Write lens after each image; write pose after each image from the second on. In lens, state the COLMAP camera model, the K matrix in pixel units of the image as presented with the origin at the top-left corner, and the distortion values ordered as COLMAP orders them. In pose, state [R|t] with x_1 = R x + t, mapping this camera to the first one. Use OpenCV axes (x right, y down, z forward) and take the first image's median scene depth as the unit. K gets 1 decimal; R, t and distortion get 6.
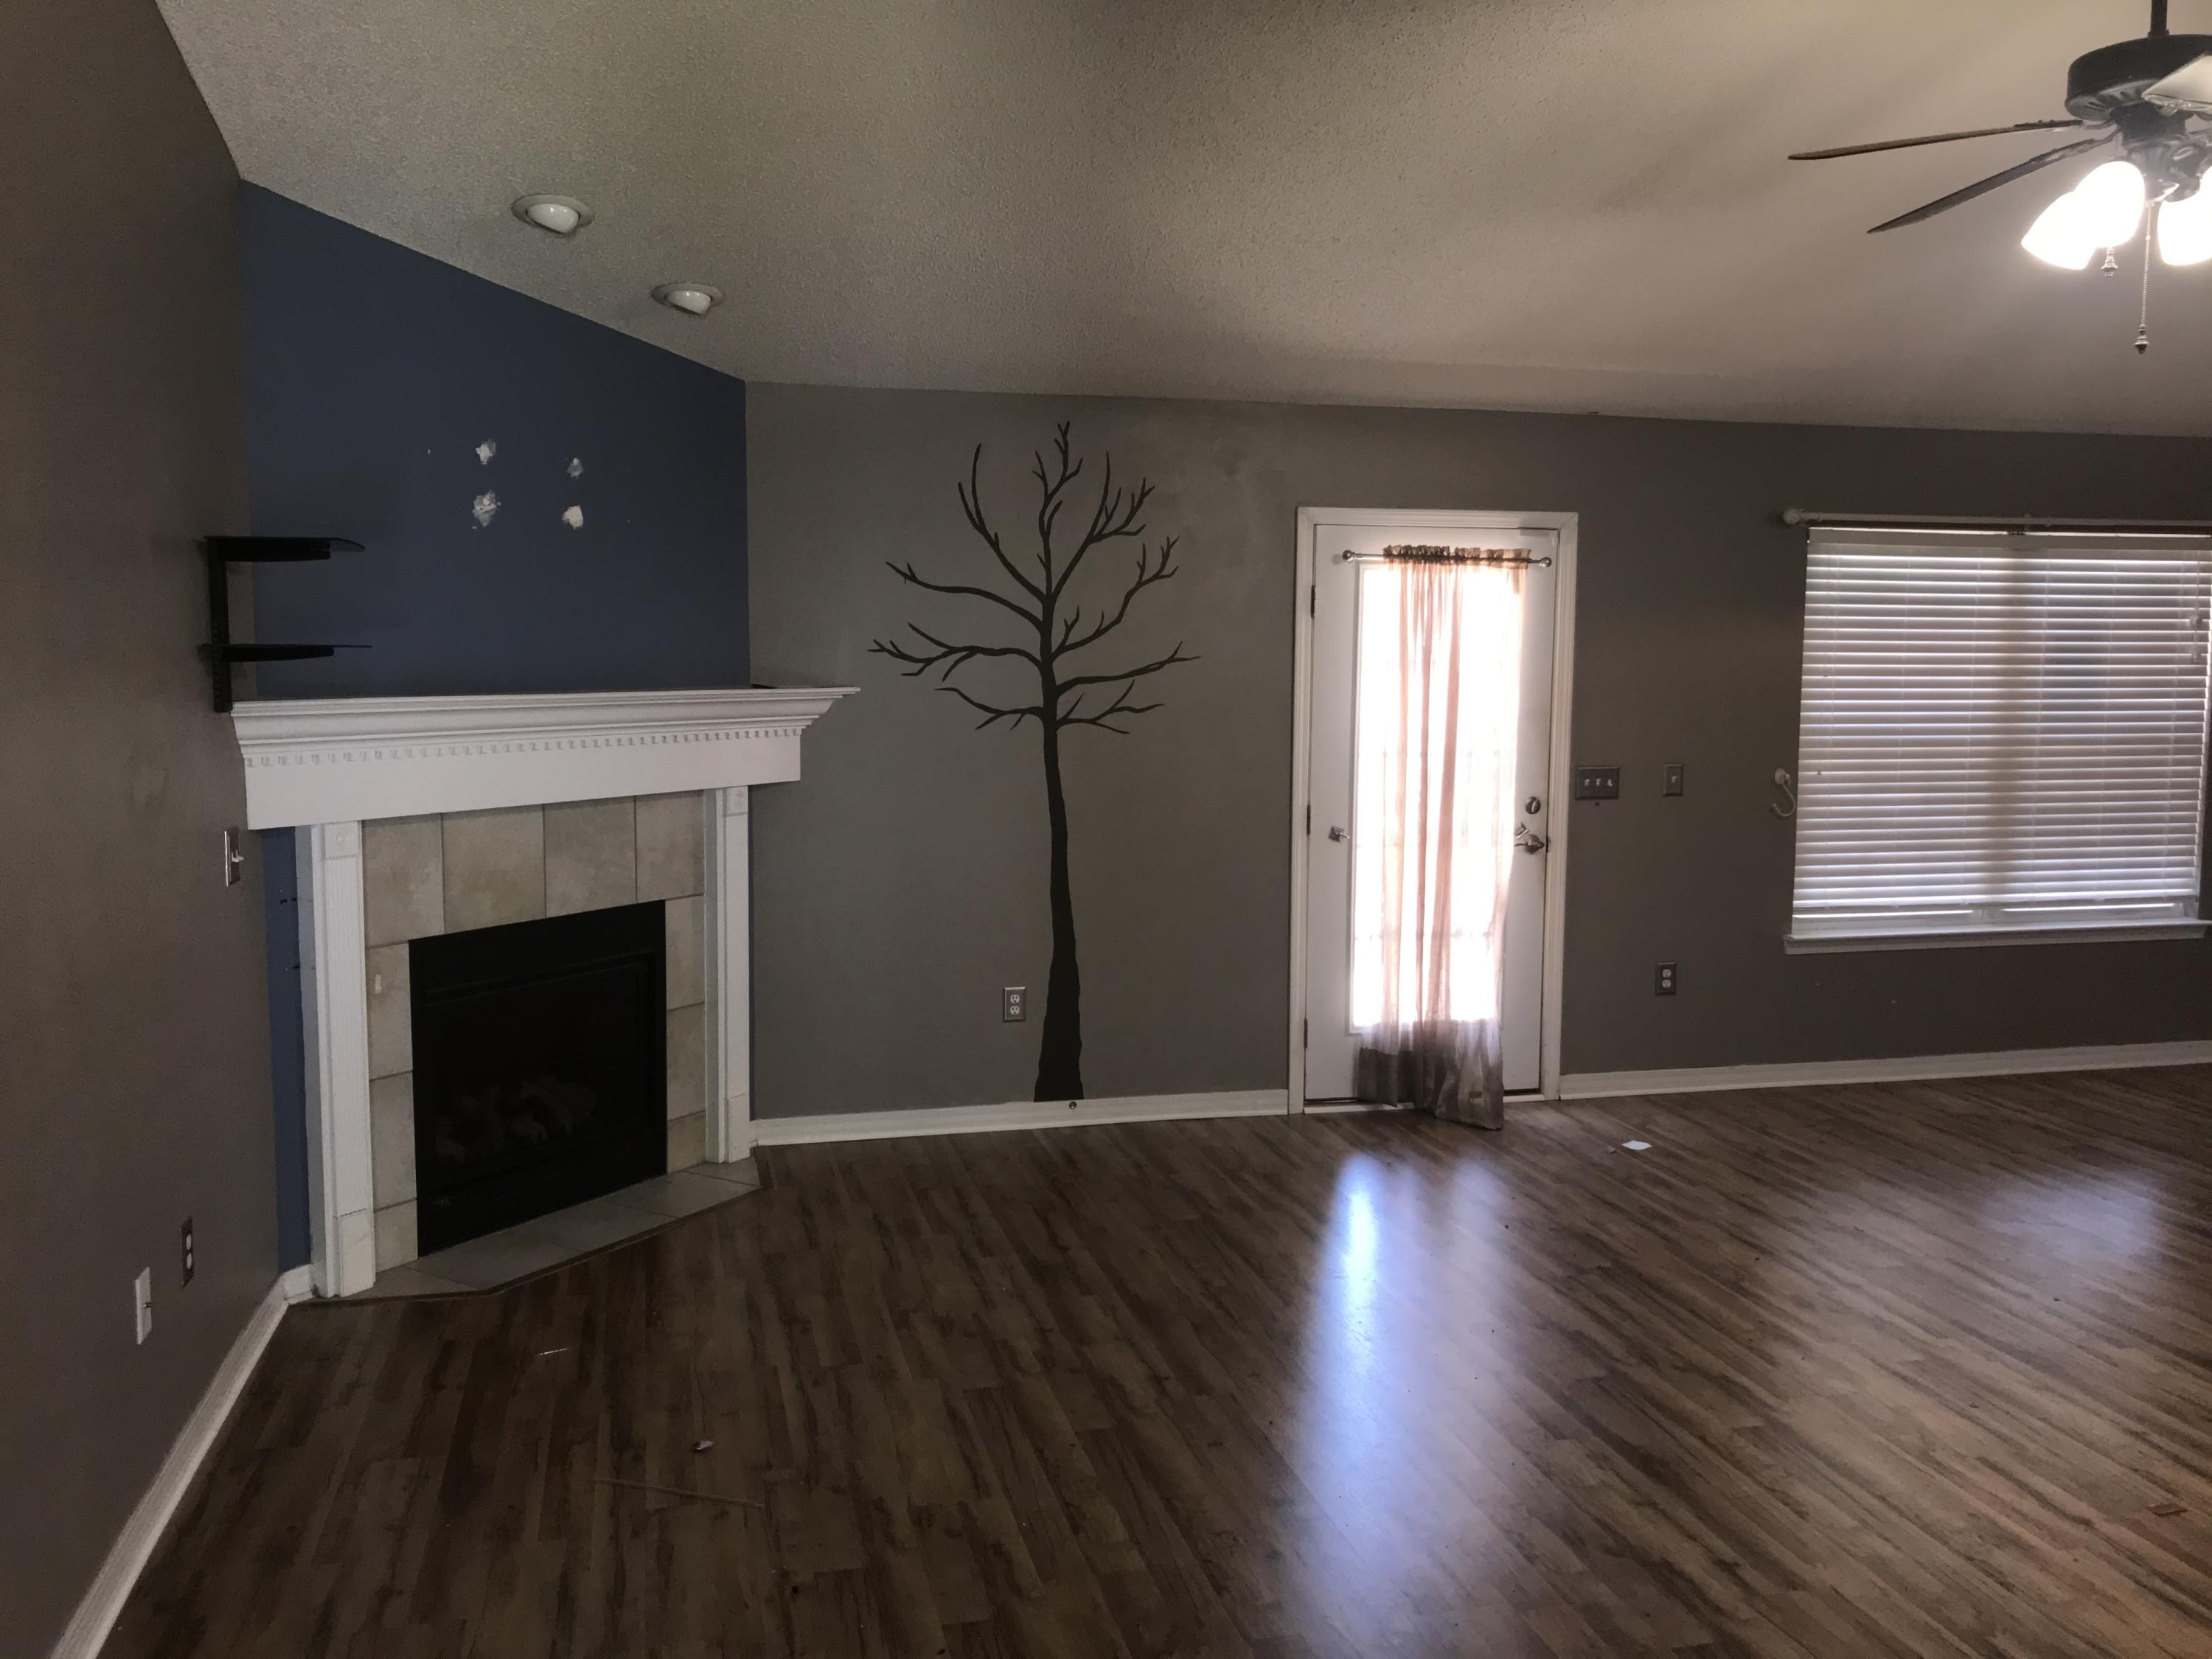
lens RADIAL K [[1762.6, 0, 1136.9], [0, 1762.6, 816.1], [0, 0, 1]] dist [0.038183, -0.066662]
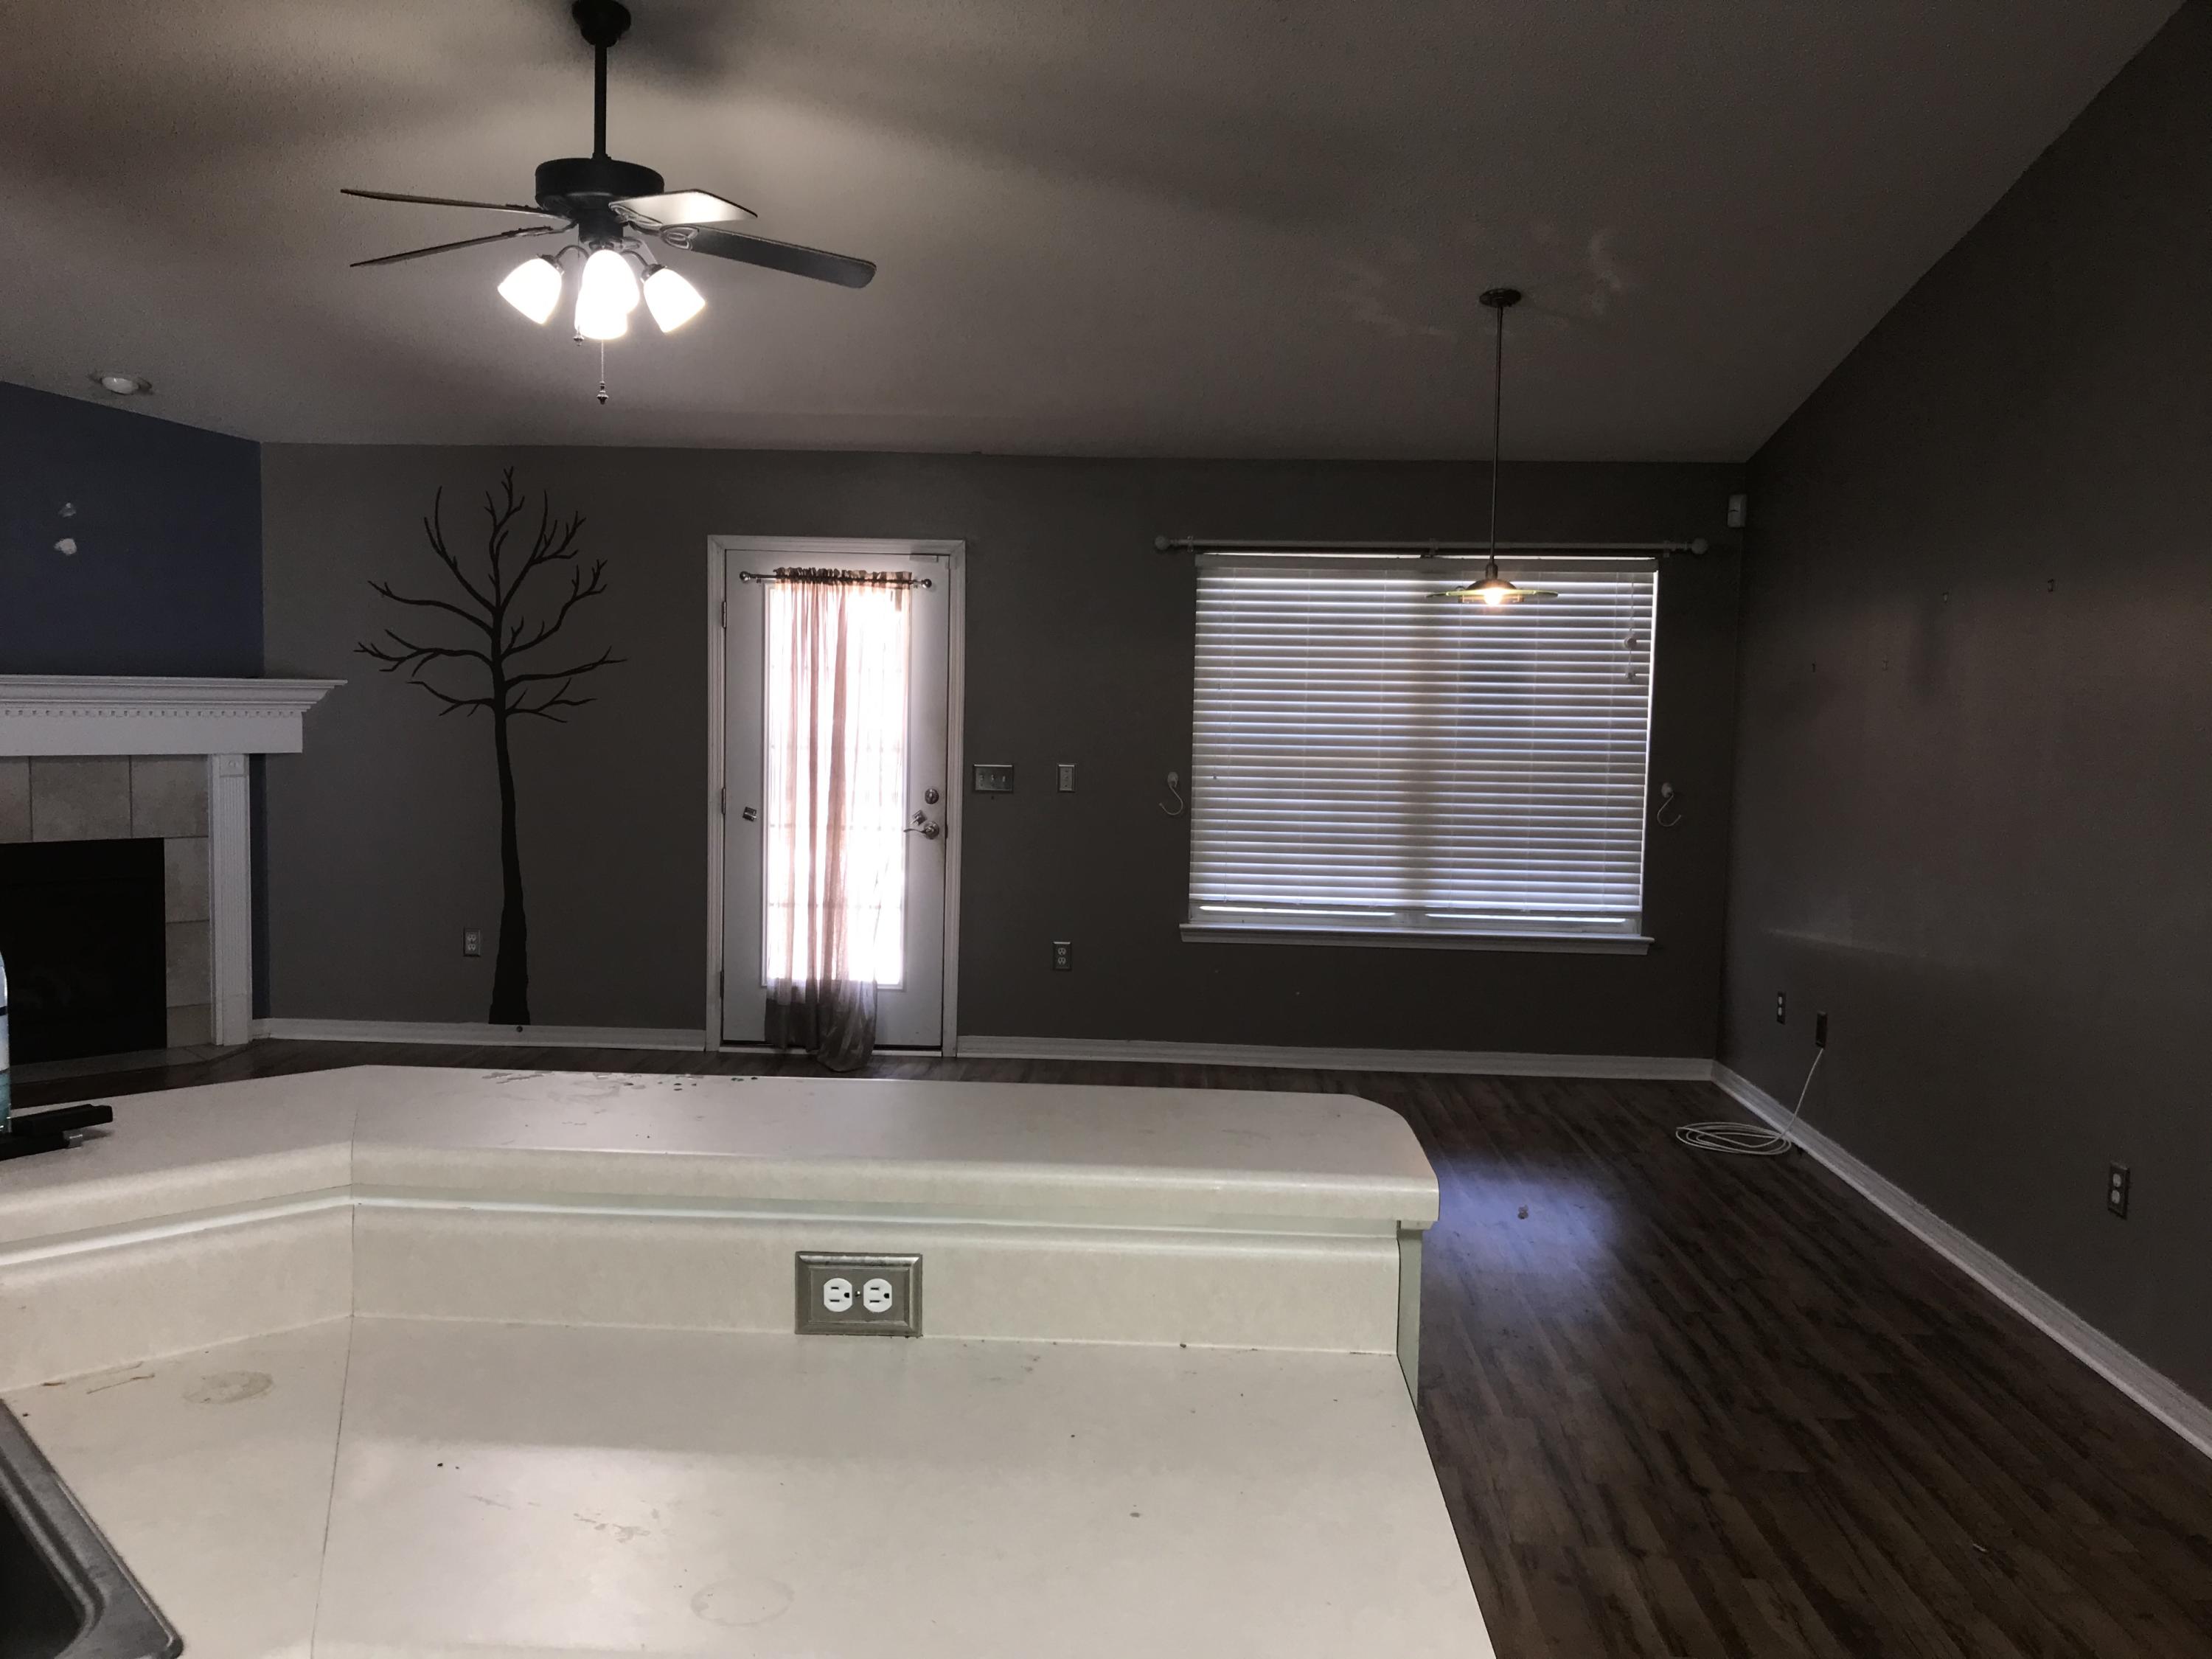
lens RADIAL K [[1762.6, 0, 1094.6], [0, 1762.6, 824.5], [0, 0, 1]] dist [0.038183, -0.066662]
pose [[0.962250, 0.035415, -0.269855, 0.652297], [-0.040452, 0.999095, -0.013128, 0.023453], [0.269146, 0.023549, 0.962812, -0.066869]]
